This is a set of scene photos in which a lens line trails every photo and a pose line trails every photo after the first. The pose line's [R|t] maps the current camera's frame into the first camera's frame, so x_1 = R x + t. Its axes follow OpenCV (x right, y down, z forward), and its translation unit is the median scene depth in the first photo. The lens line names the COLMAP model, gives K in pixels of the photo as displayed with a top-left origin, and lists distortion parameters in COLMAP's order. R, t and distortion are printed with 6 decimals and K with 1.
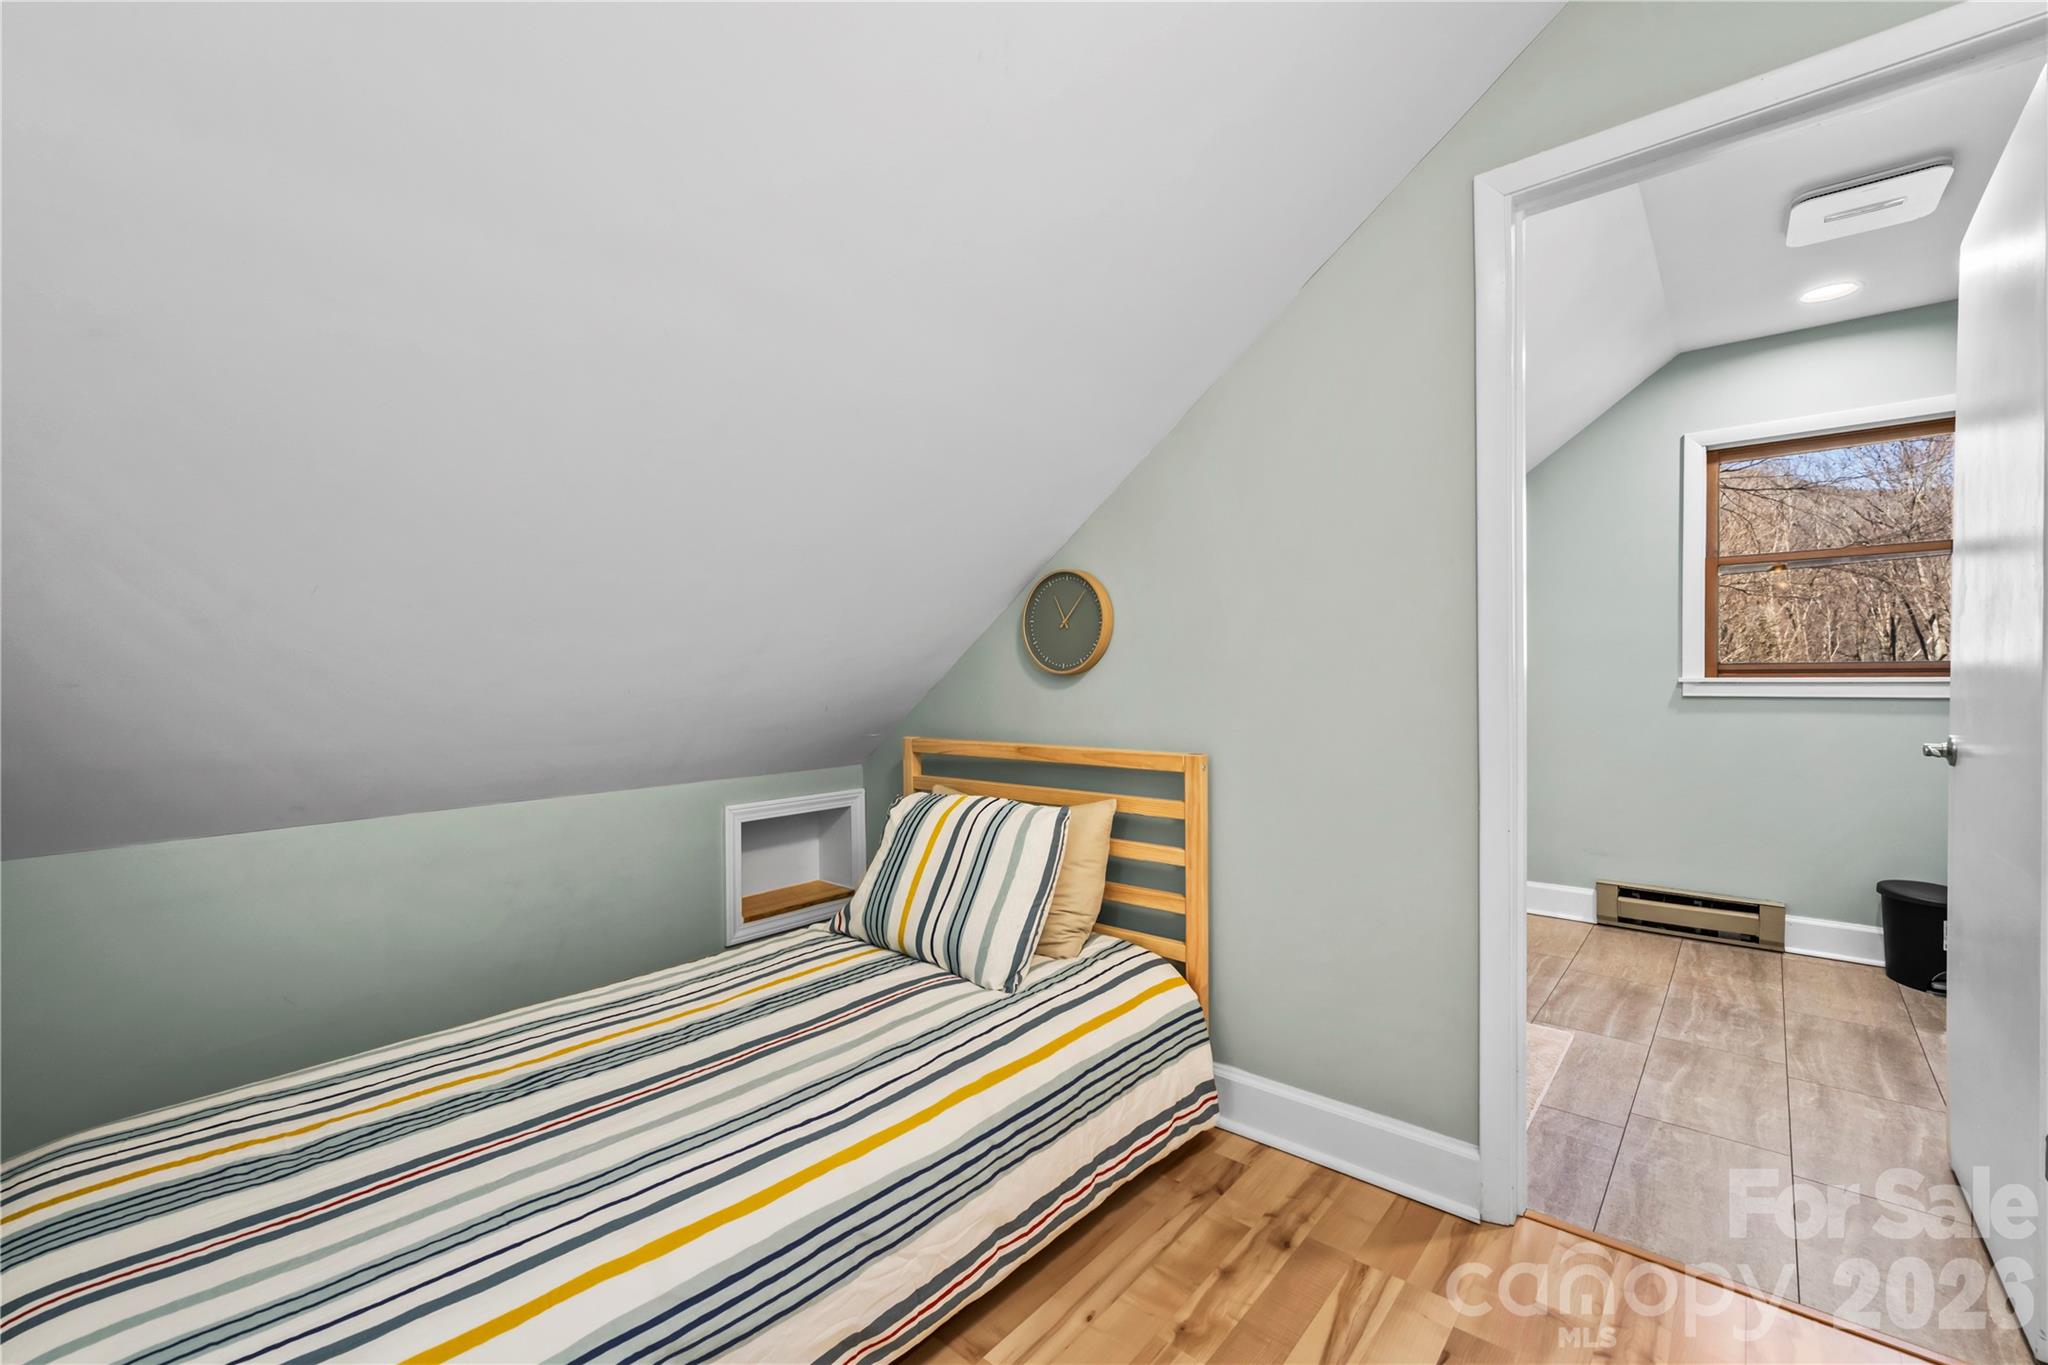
lens RADIAL K [[854.6, 0, 1024.0], [0, 854.6, 682.5], [0, 0, 1]] dist [-0.000024, -0.000035]
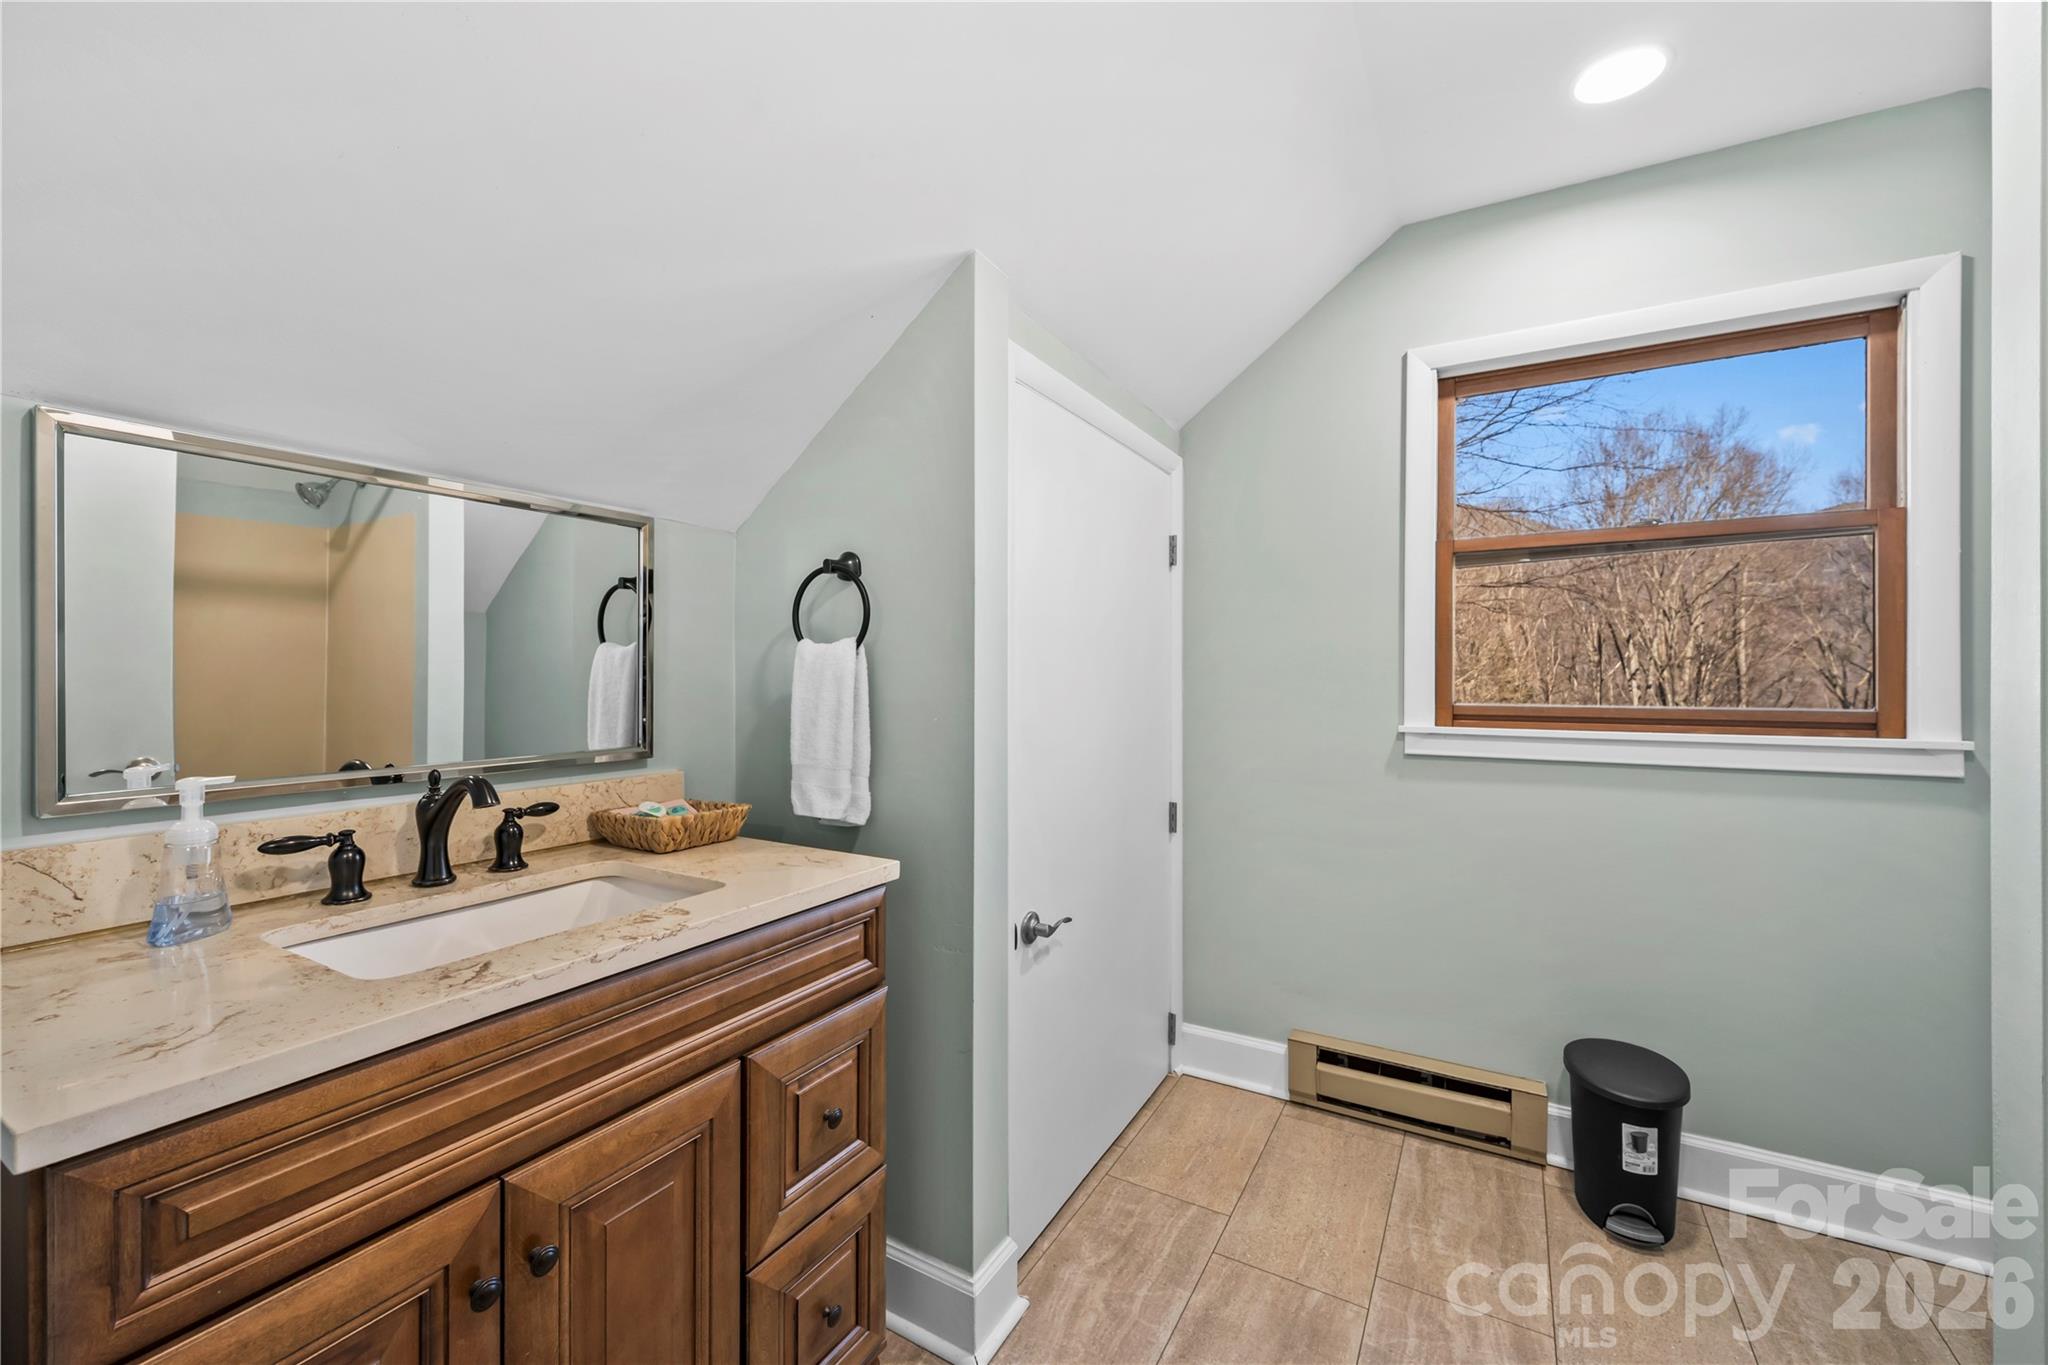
lens RADIAL K [[816.0, 0, 1013.7], [0, 816.0, 671.3], [0, 0, 1]] dist [0.001003, 0.000052]
pose [[0.984783, 0.010283, 0.173484, 0.371357], [-0.007563, 0.999838, -0.016333, -0.034152], [-0.173624, 0.014773, 0.984701, 0.442183]]
